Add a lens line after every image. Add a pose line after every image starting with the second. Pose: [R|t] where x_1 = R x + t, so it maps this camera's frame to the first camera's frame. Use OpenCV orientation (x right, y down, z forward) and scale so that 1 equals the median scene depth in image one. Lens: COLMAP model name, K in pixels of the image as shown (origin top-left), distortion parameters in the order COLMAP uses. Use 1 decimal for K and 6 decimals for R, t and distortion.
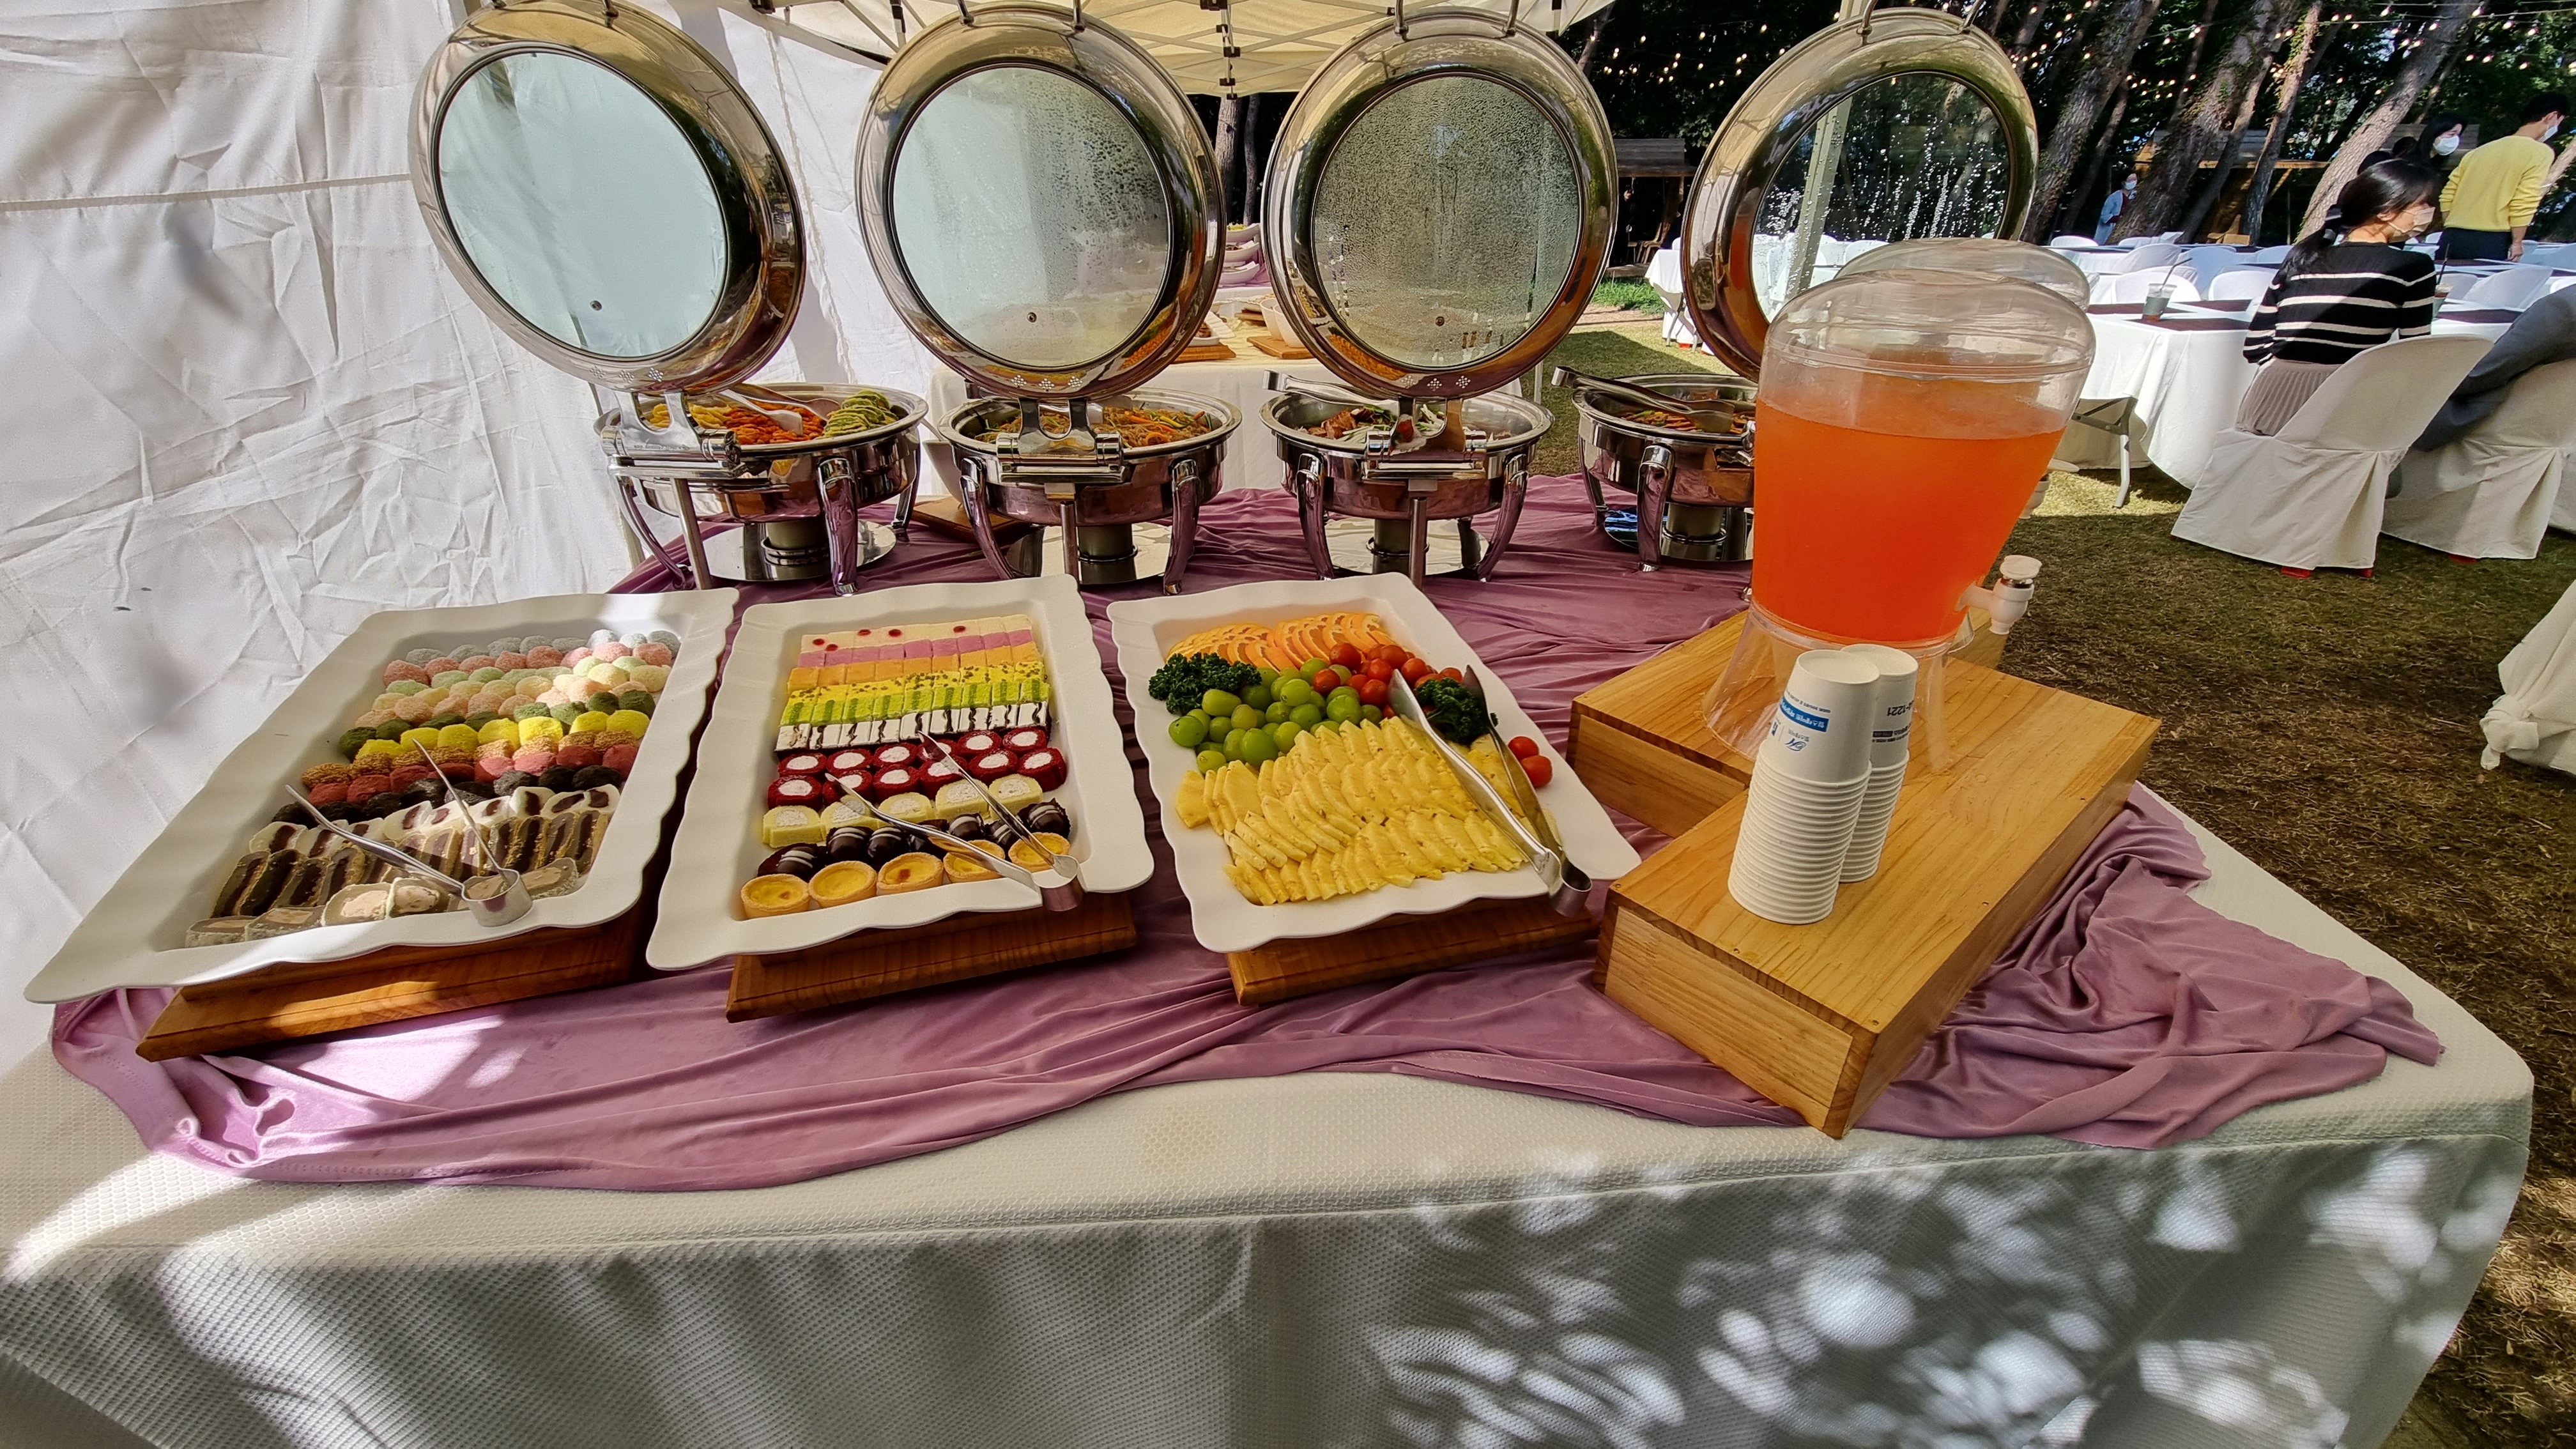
lens RADIAL K [[1048.2, 0, 1291.6], [0, 1048.2, 716.2], [0, 0, 1]] dist [0.001388, -0.000514]
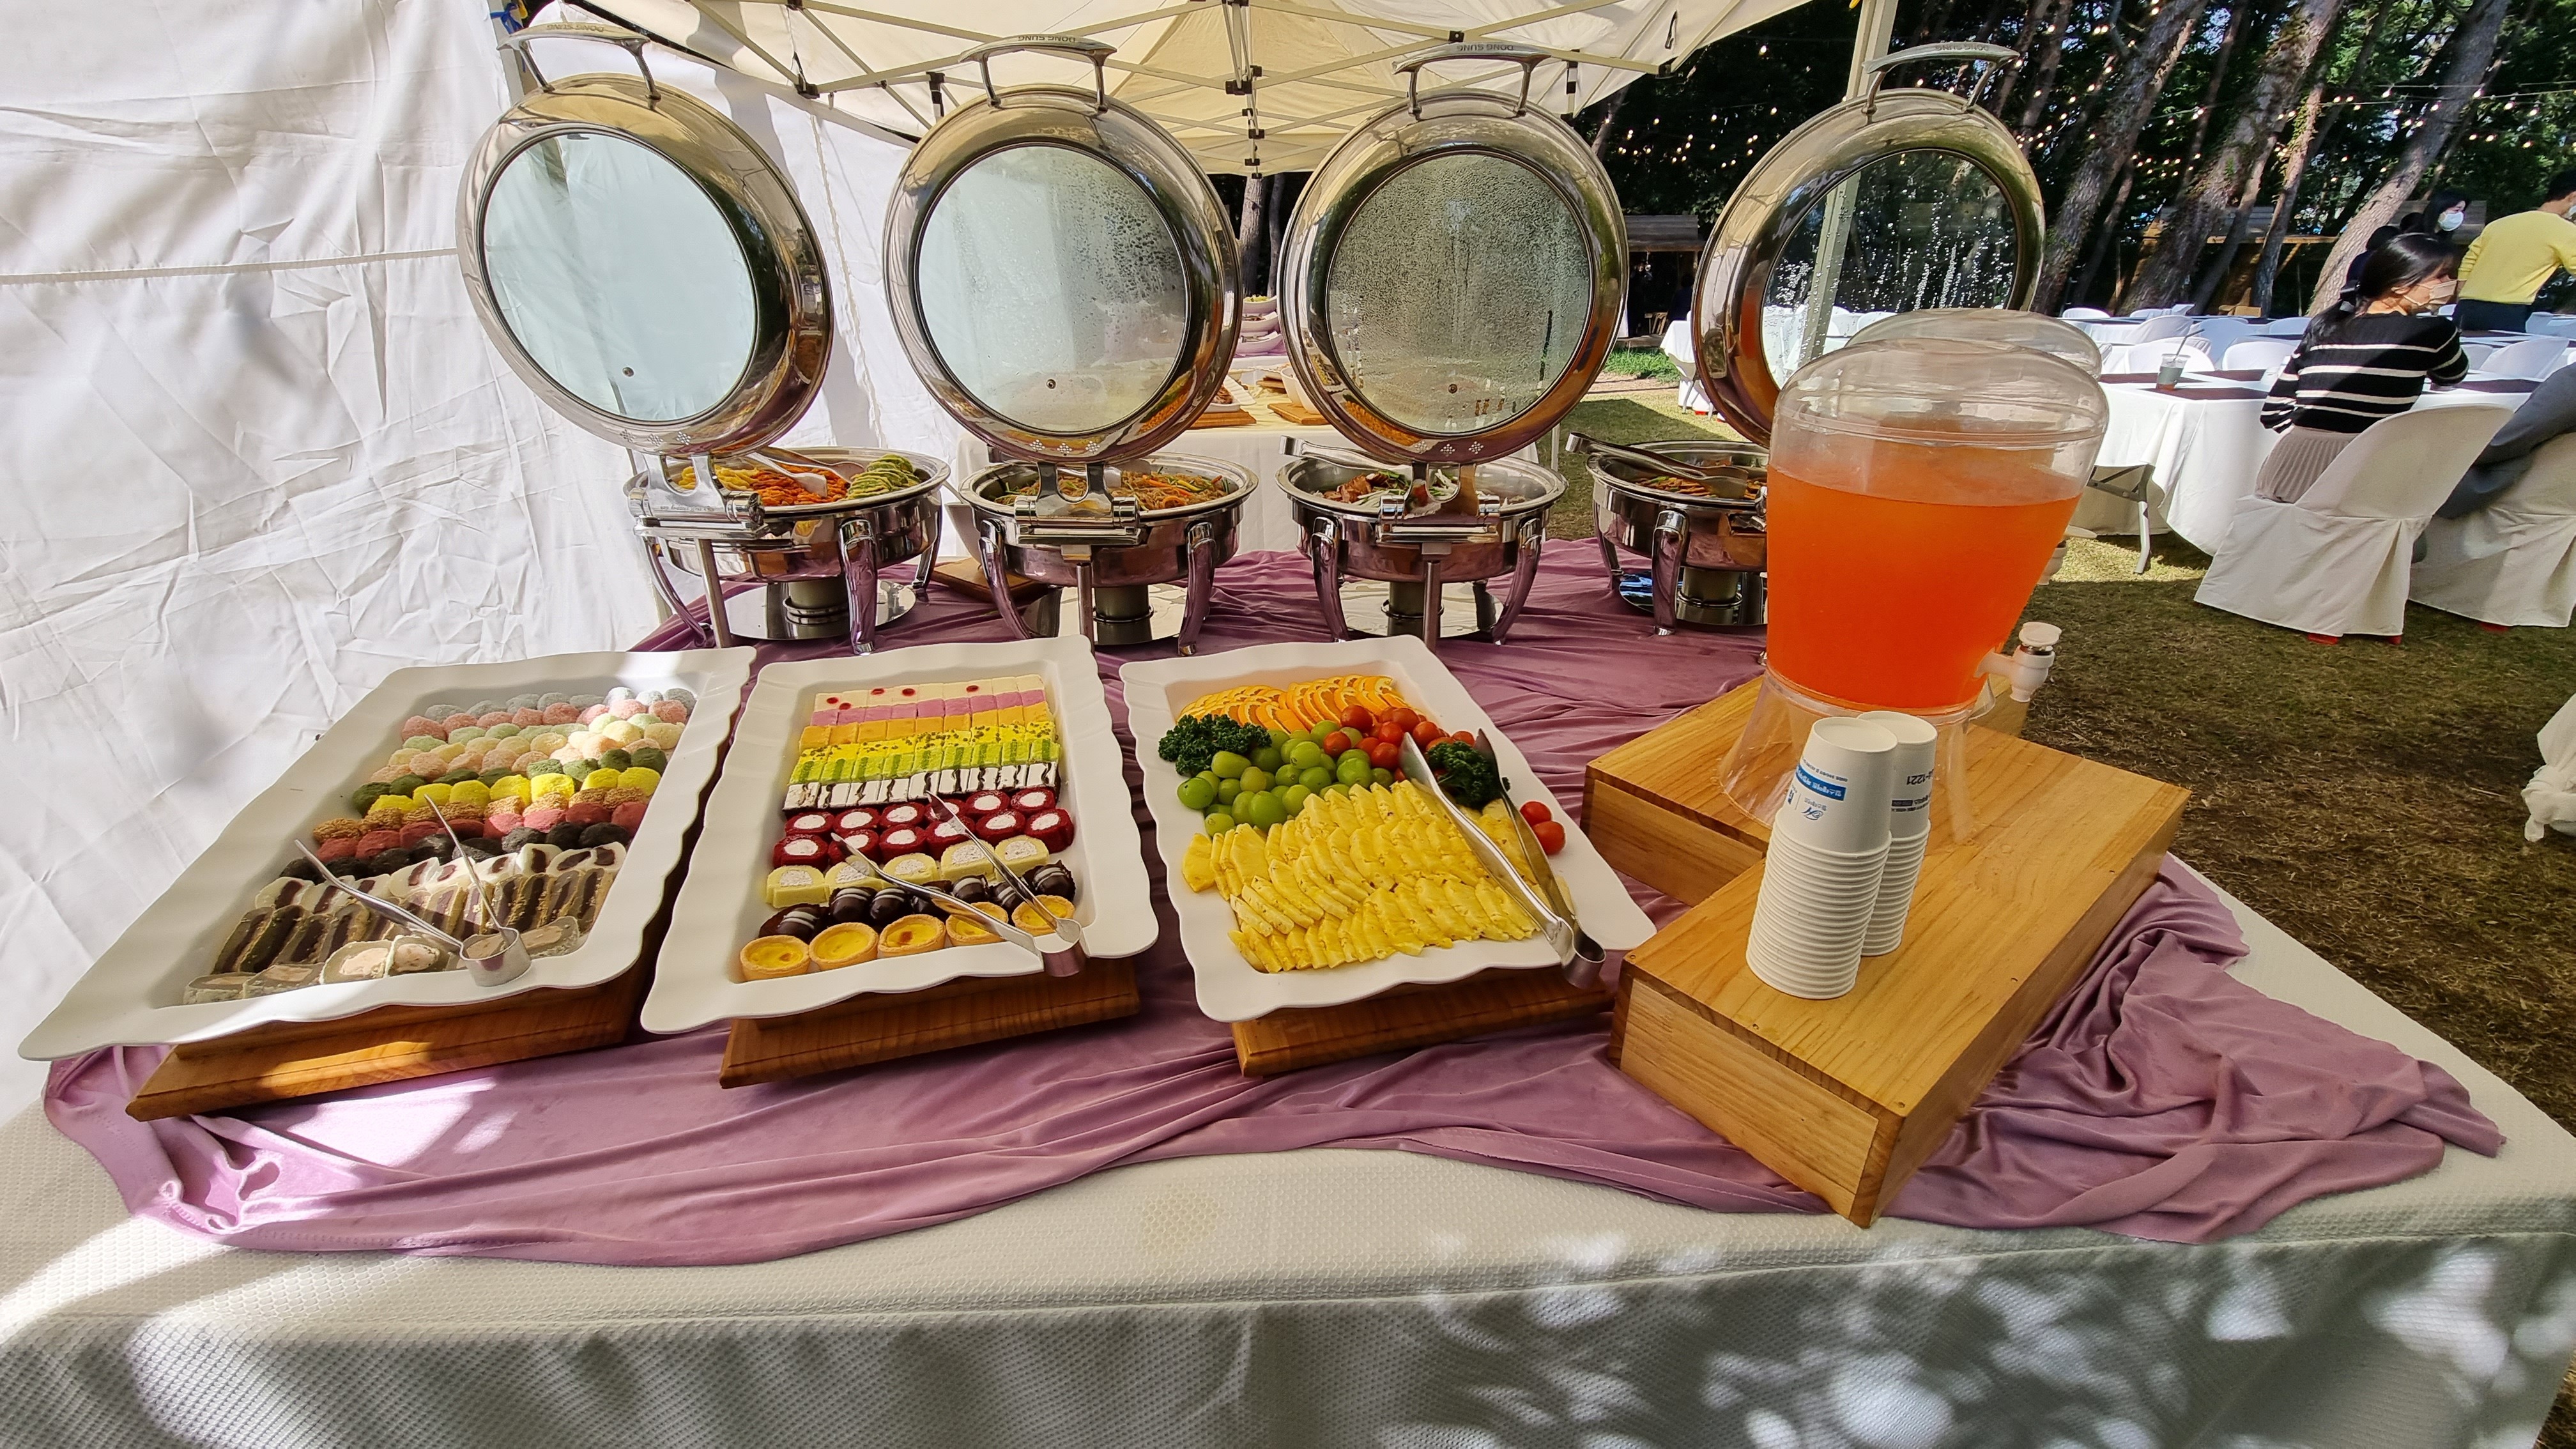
lens RADIAL K [[1044.8, 0, 1295.0], [0, 1044.8, 717.2], [0, 0, 1]] dist [0.001818, -0.000582]
pose [[0.999850, 0.007004, -0.015829, 0.007480], [-0.007878, 0.998409, -0.055827, -0.002515], [0.015413, 0.055944, 0.998315, 0.008345]]
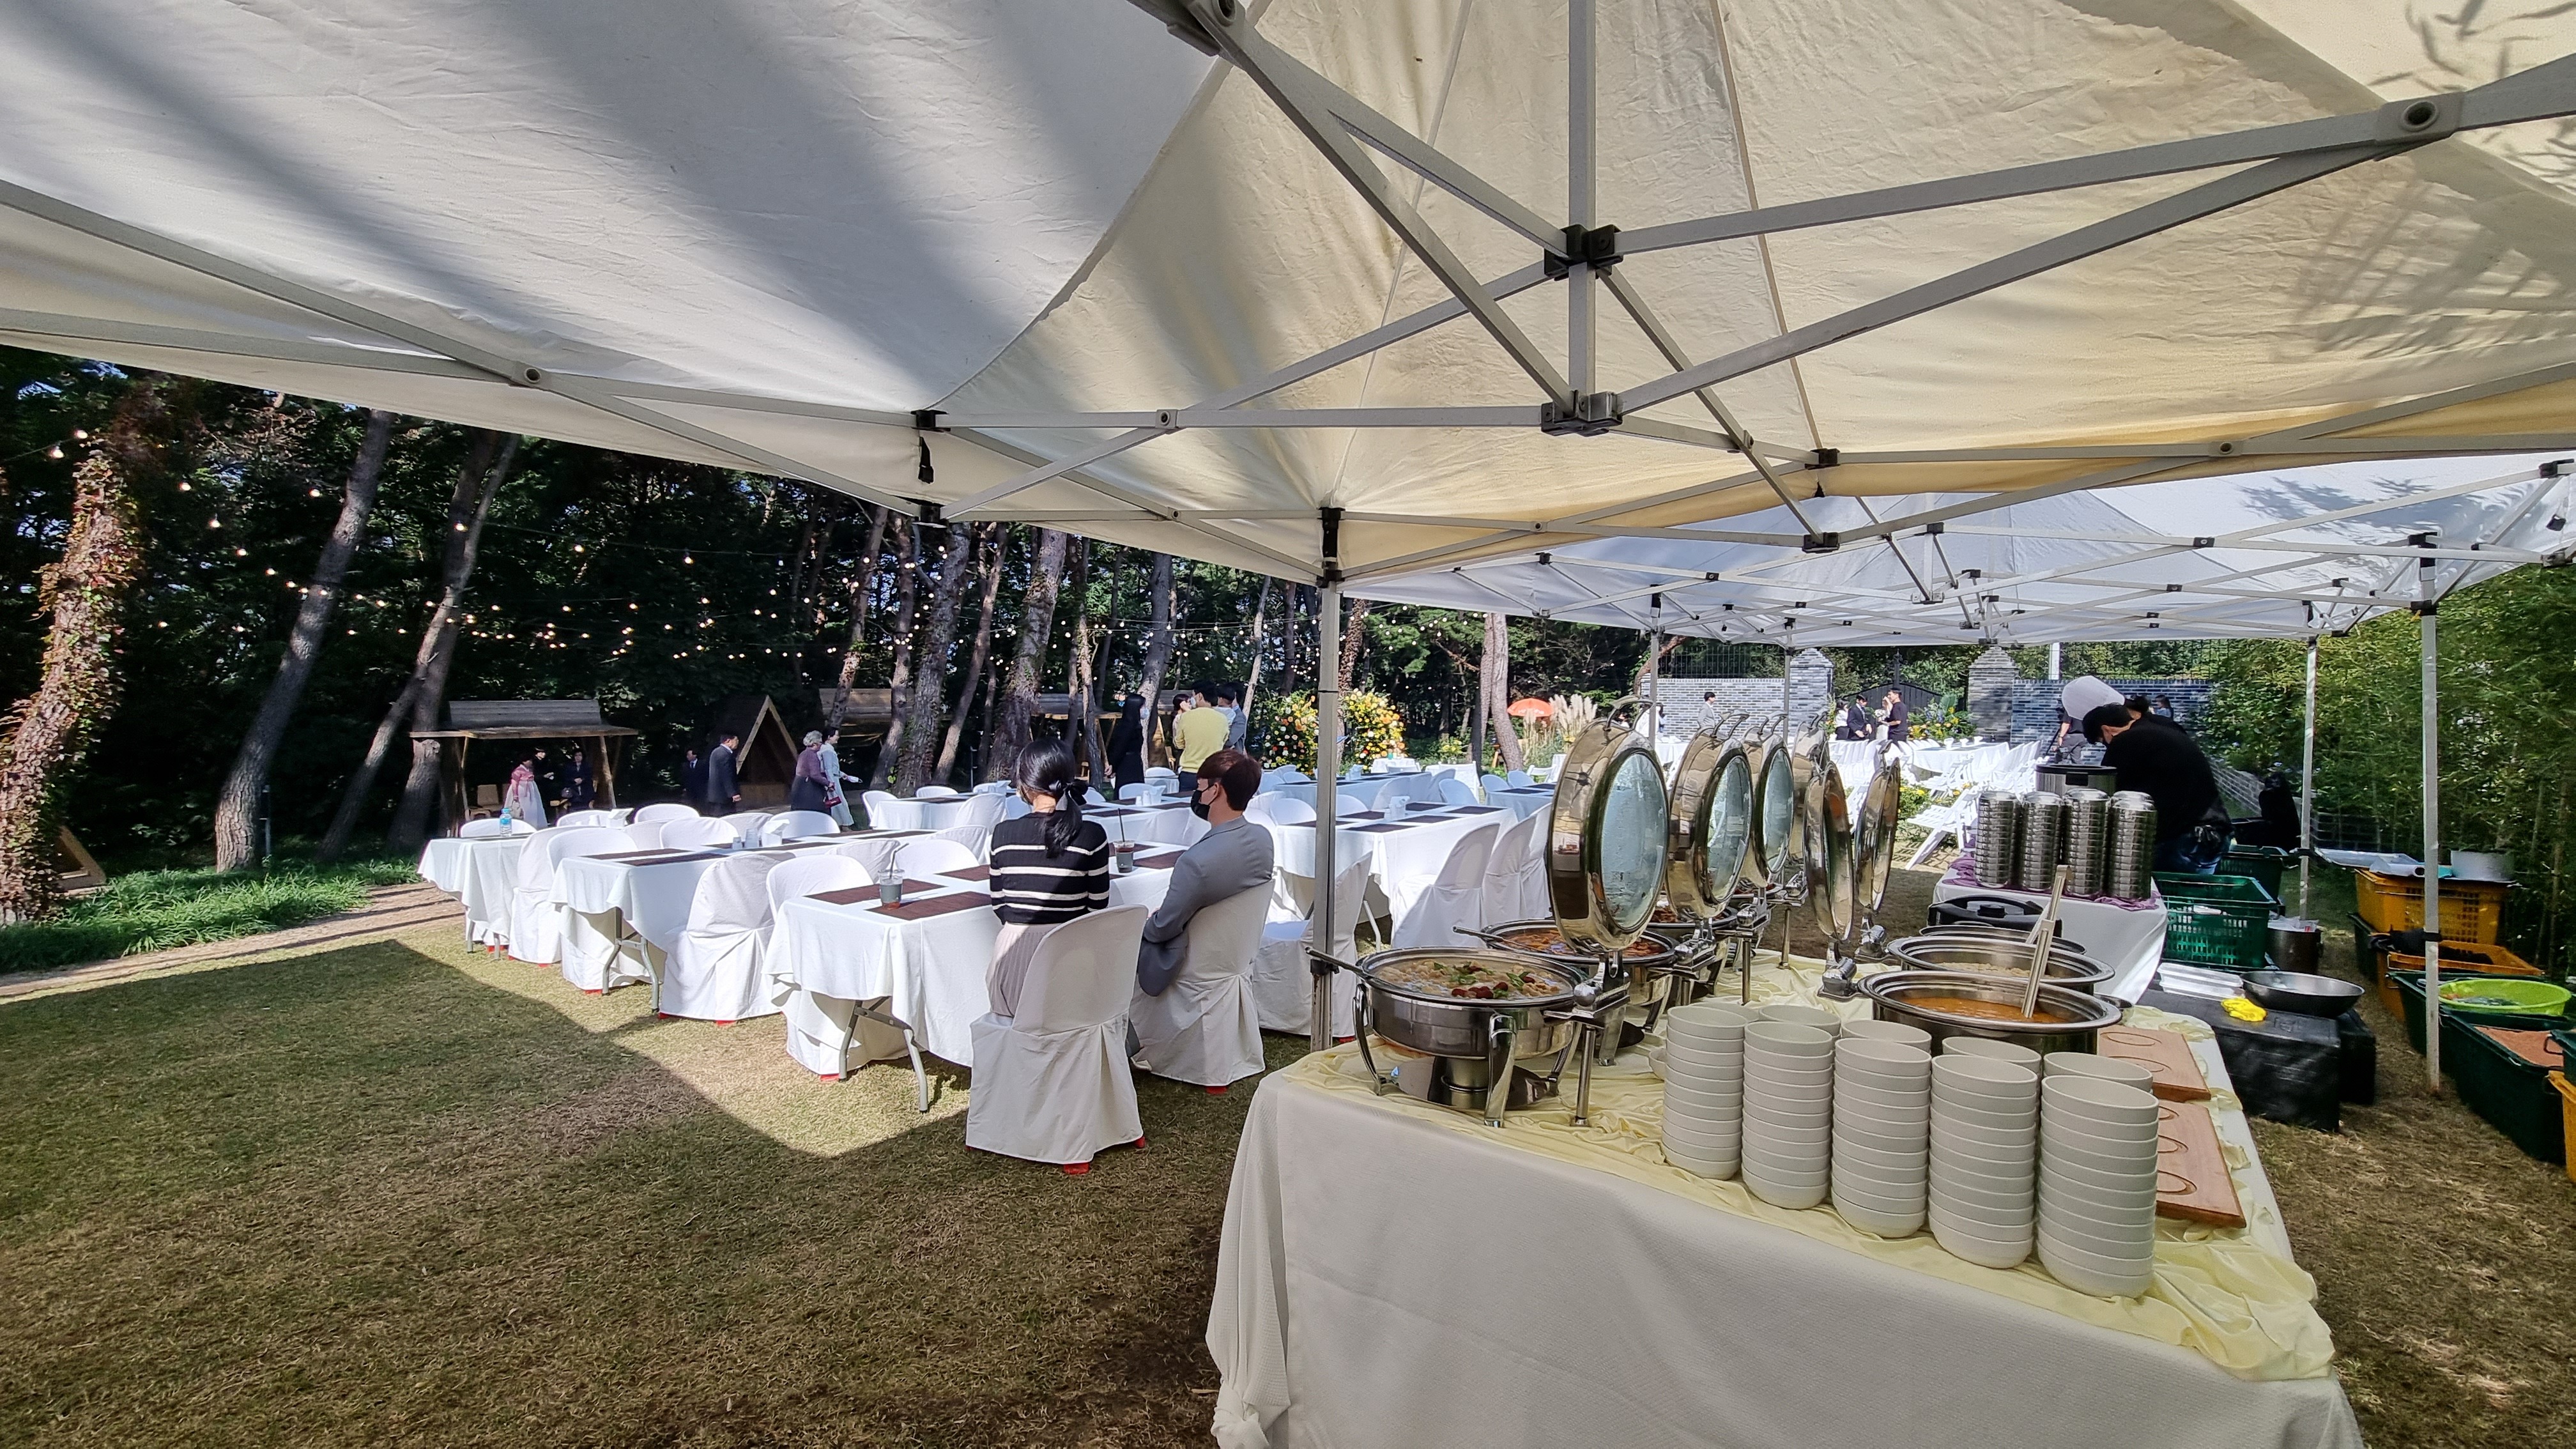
lens RADIAL K [[1044.8, 0, 1308.5], [0, 1044.8, 730.8], [0, 0, 1]] dist [0.000494, -0.001983]
pose [[0.641719, -0.003888, 0.766930, 1.469076], [0.353563, 0.888886, -0.291333, -0.501703], [-0.680581, 0.458112, 0.571790, 0.701980]]
